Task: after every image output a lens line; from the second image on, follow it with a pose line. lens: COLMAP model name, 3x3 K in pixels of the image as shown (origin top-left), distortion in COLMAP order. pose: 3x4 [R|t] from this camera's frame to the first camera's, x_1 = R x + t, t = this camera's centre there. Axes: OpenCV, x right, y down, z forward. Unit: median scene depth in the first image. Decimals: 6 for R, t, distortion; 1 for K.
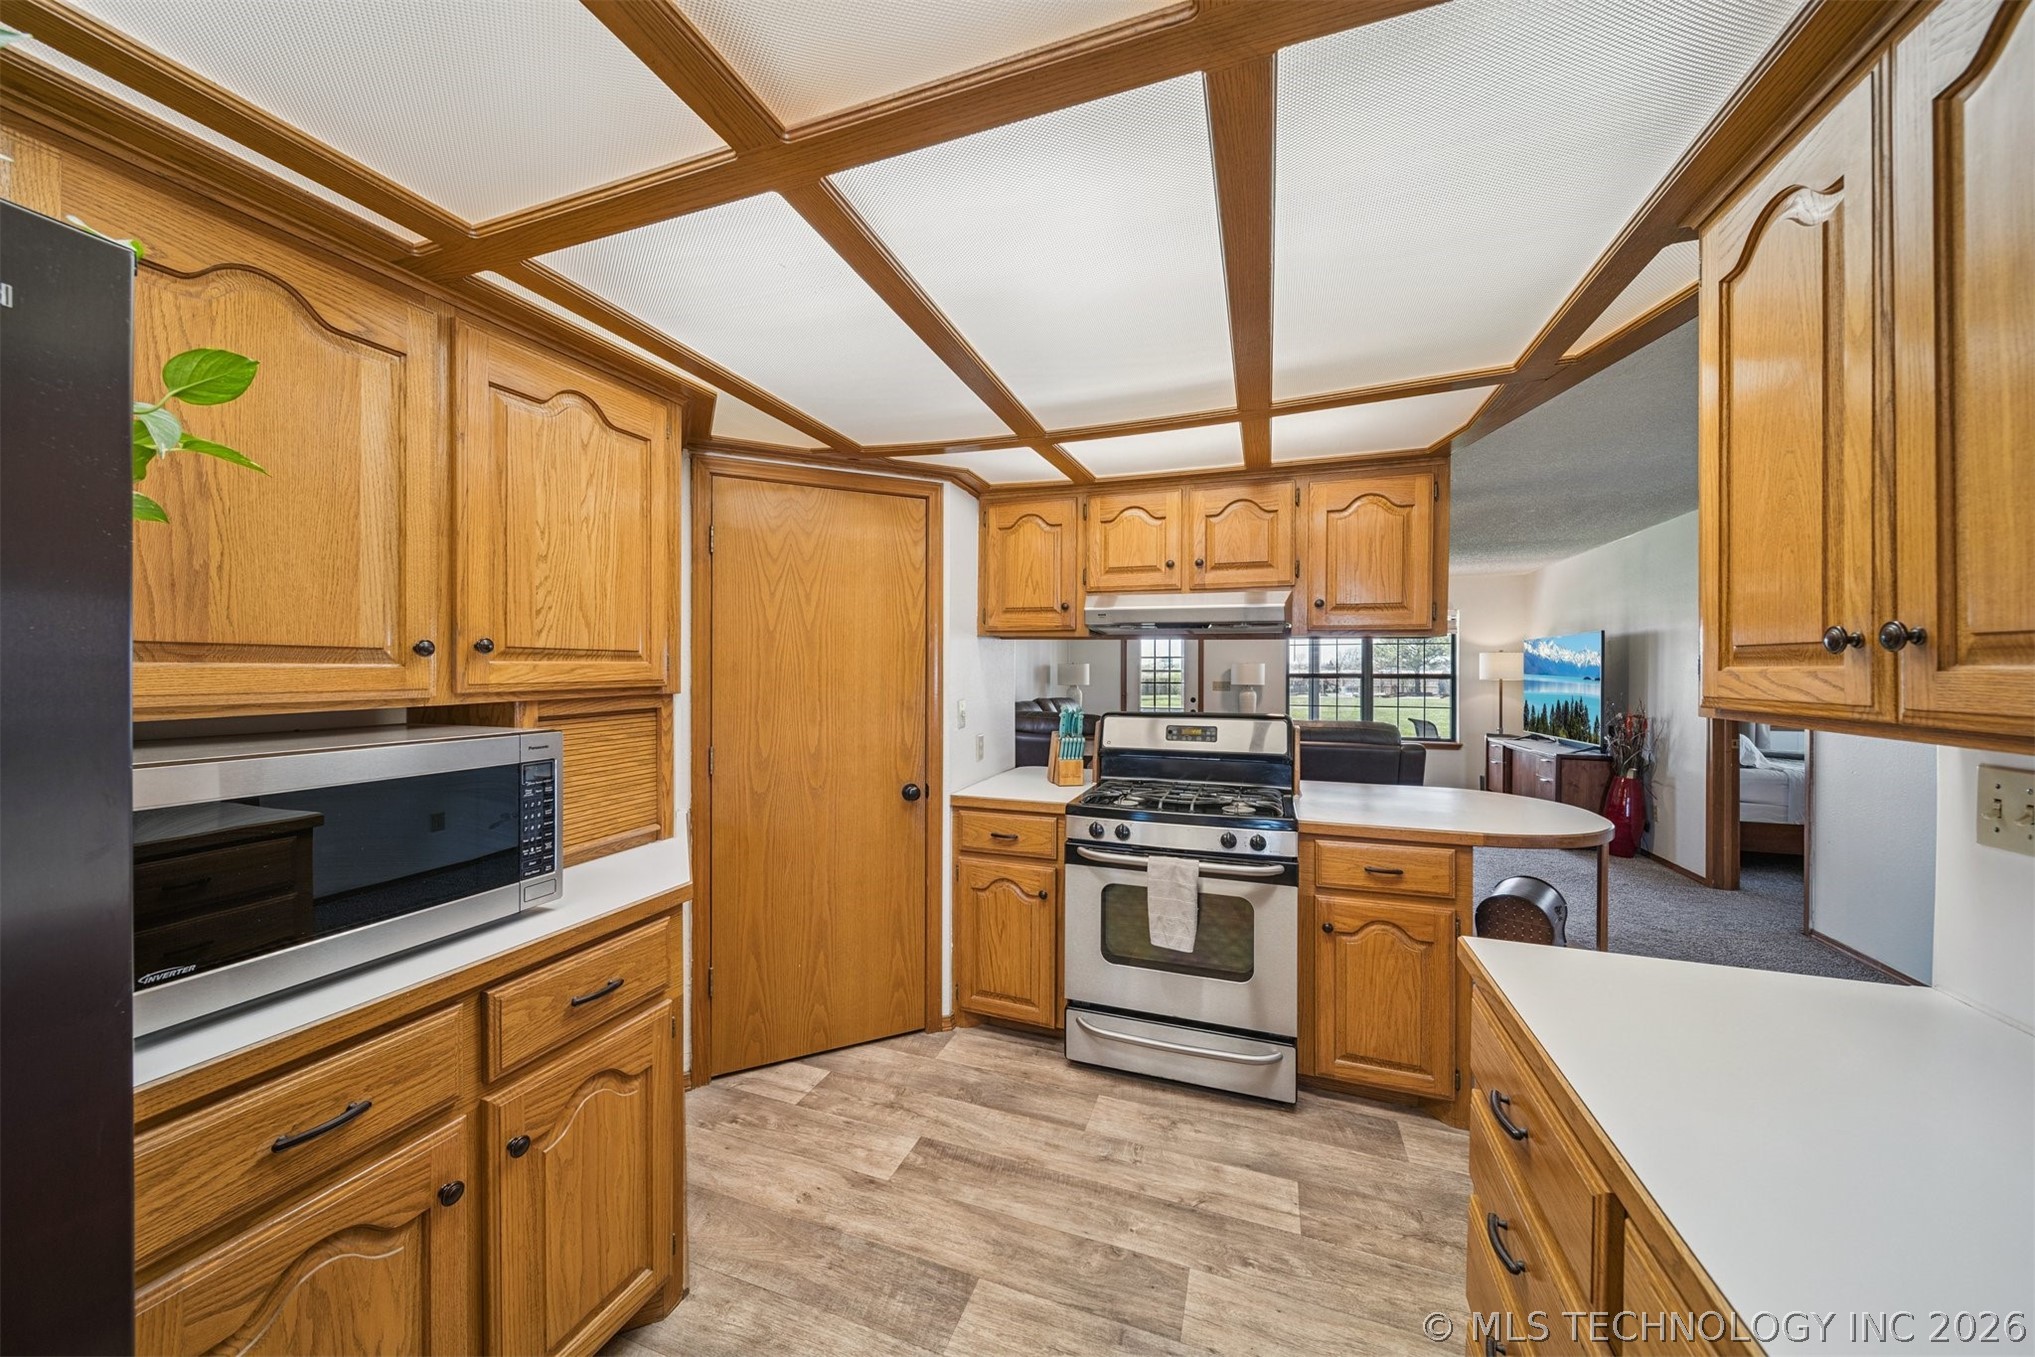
lens RADIAL K [[715.0, 0, 1000.7], [0, 715.0, 671.1], [0, 0, 1]] dist [0.001000, -0.001586]
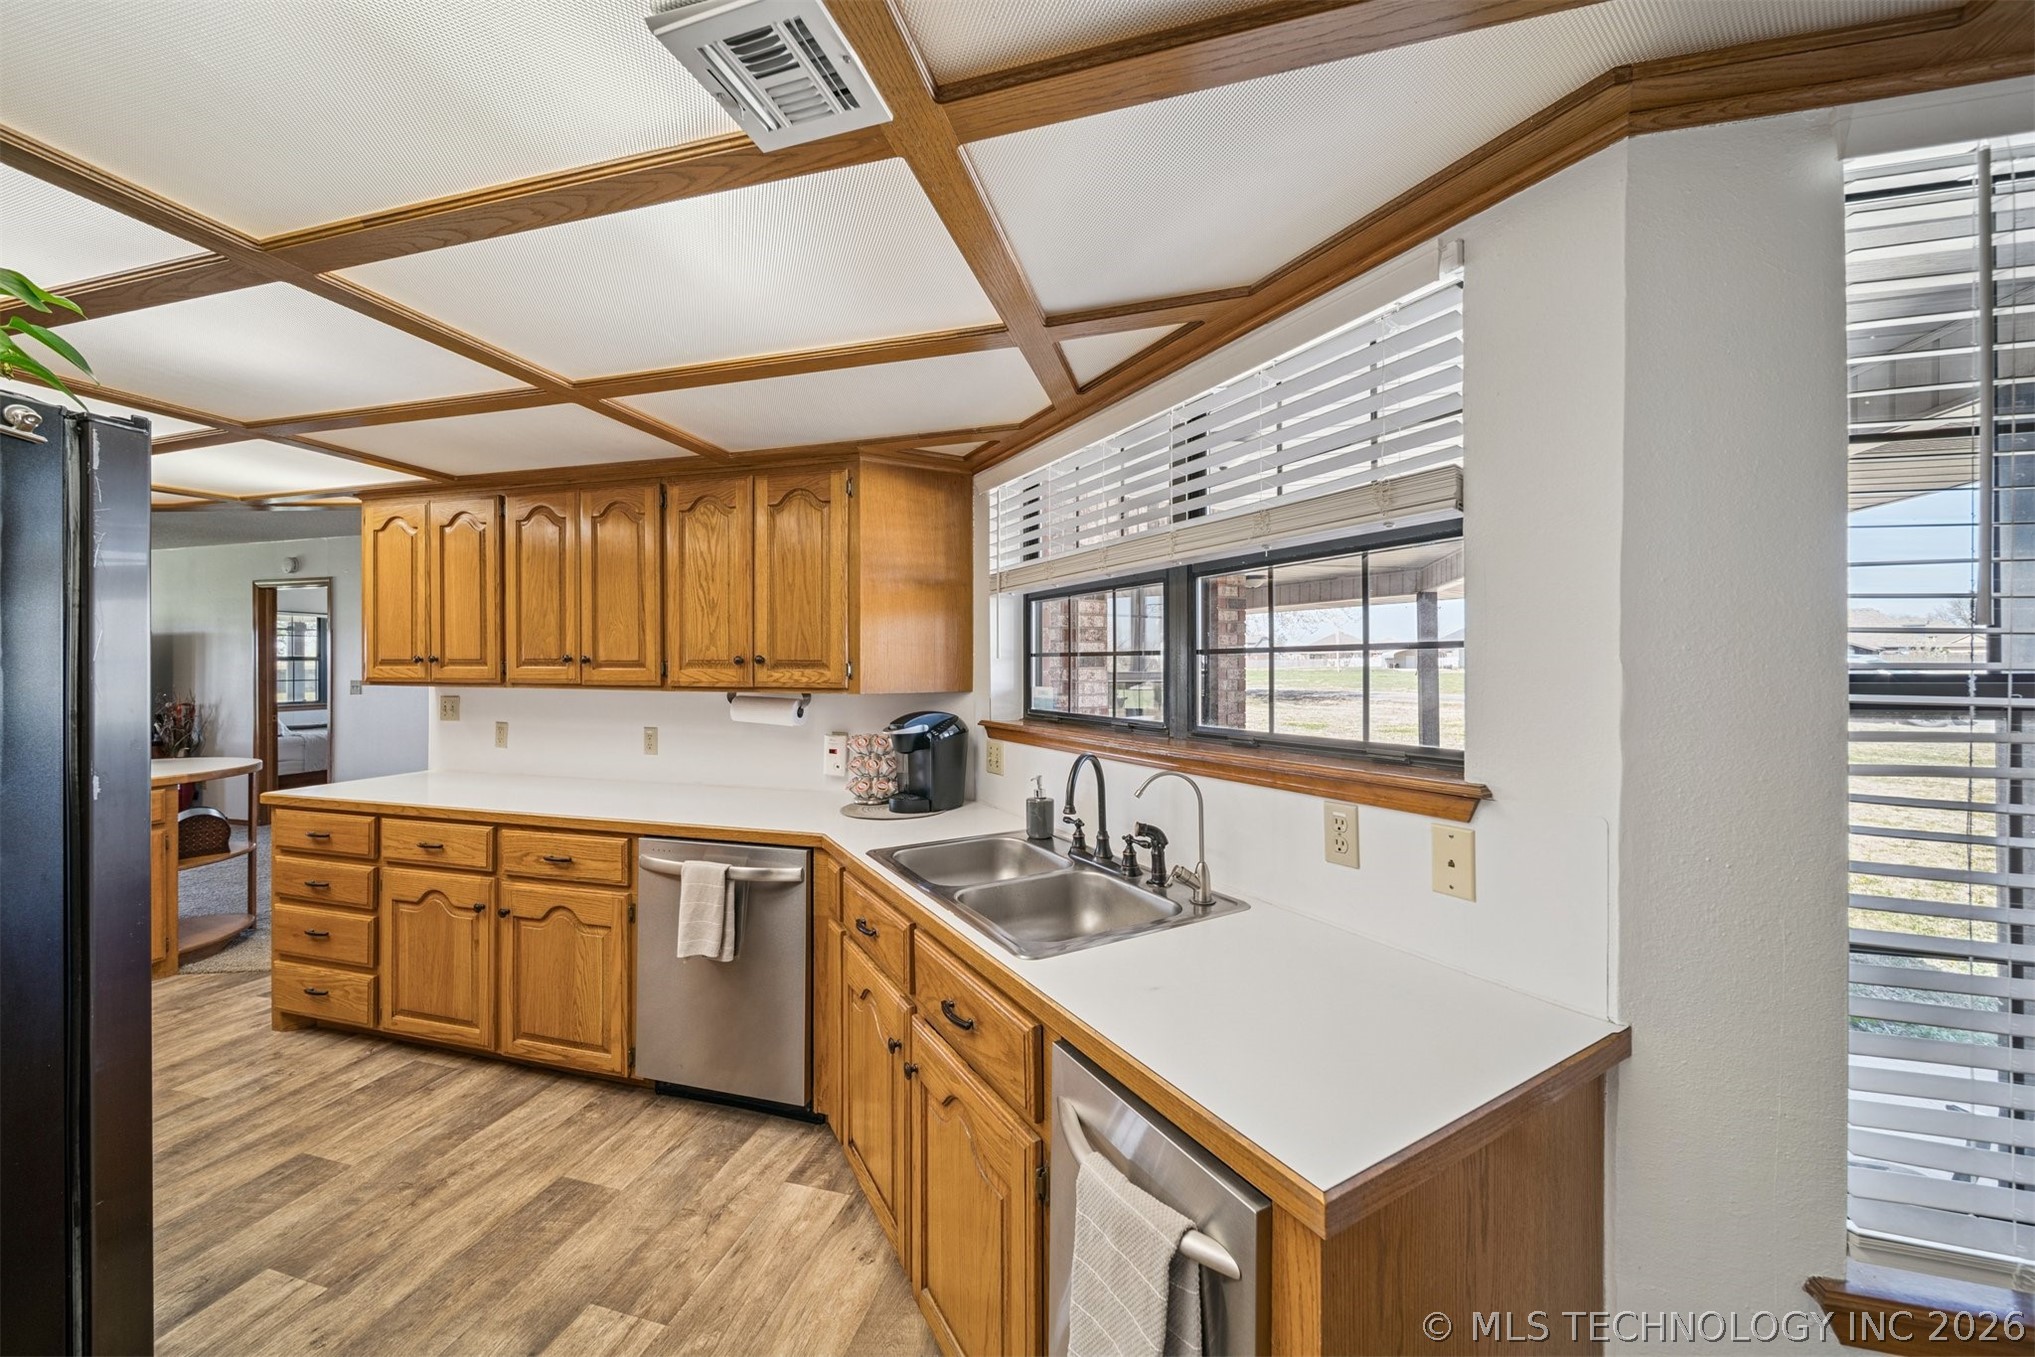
lens RADIAL K [[736.9, 0, 1019.3], [0, 736.9, 660.2], [0, 0, 1]] dist [0.000472, 0.000004]
pose [[-0.083089, 0.000837, 0.996542, -1.125534], [0.003009, 0.999995, -0.000589, -0.012383], [-0.996538, 0.002950, -0.083091, -0.692423]]
